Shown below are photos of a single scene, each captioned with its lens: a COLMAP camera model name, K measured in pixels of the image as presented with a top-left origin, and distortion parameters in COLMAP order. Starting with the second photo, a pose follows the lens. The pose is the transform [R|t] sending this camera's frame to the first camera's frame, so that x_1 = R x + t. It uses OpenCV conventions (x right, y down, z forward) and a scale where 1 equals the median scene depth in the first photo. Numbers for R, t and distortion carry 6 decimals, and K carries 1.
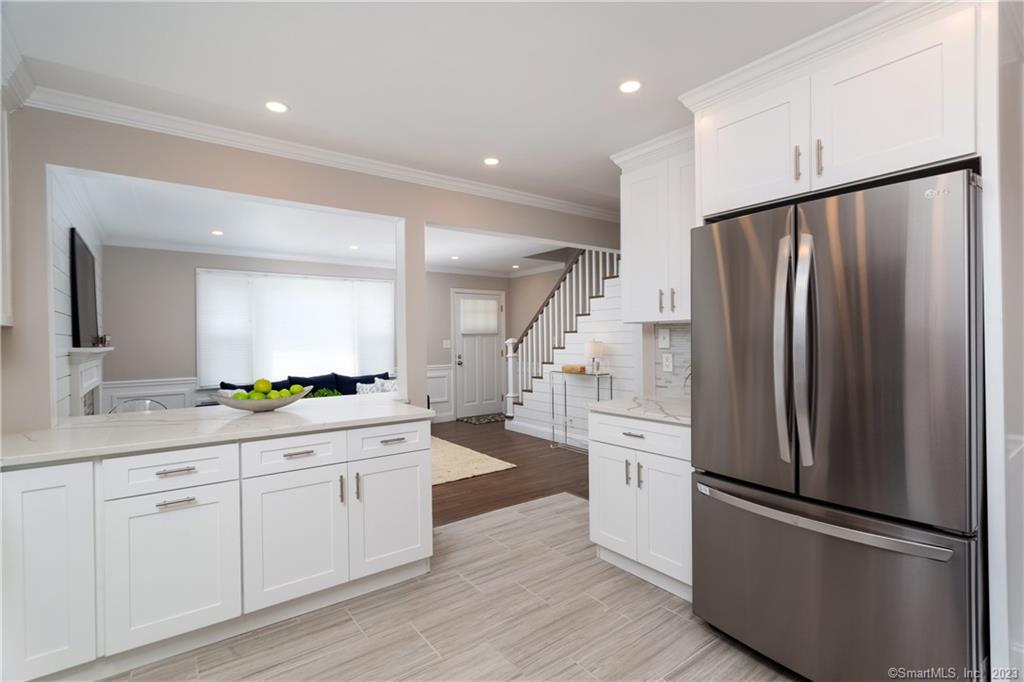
lens RADIAL K [[485.1, 0, 512.0], [0, 485.1, 339.2], [0, 0, 1]] dist [0.002631, 0.000185]
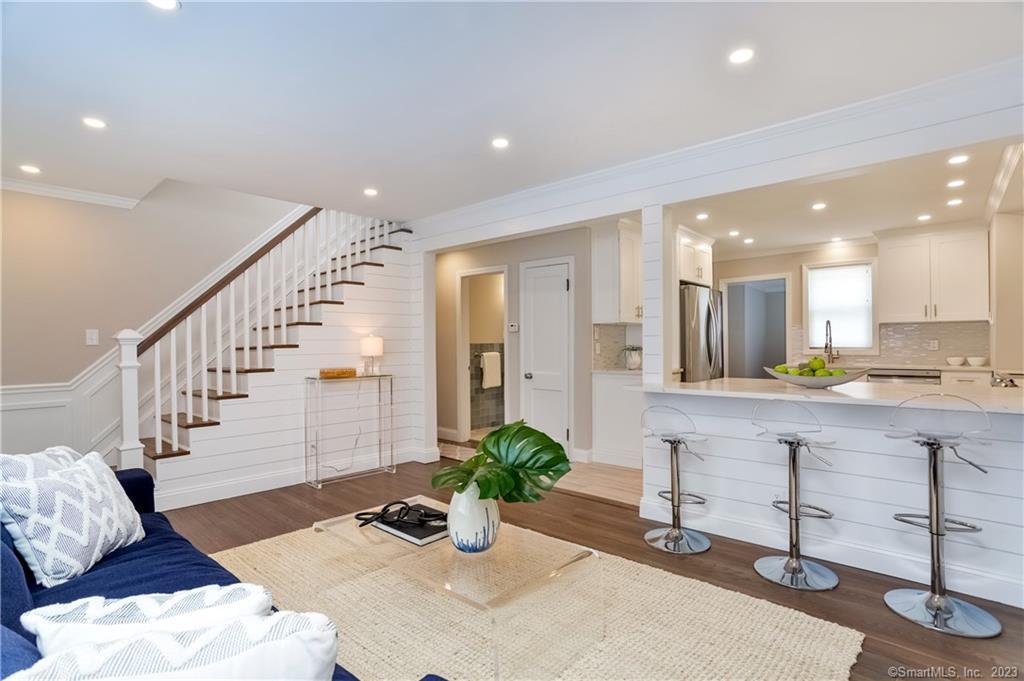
lens RADIAL K [[485.1, 0, 511.9], [0, 485.1, 341.2], [0, 0, 1]] dist [0.002631, 0.000185]
pose [[-0.212016, 0.008323, 0.977231, -0.619828], [0.014990, 0.999874, -0.005264, 0.022085], [-0.977151, 0.013533, -0.212114, 0.884523]]
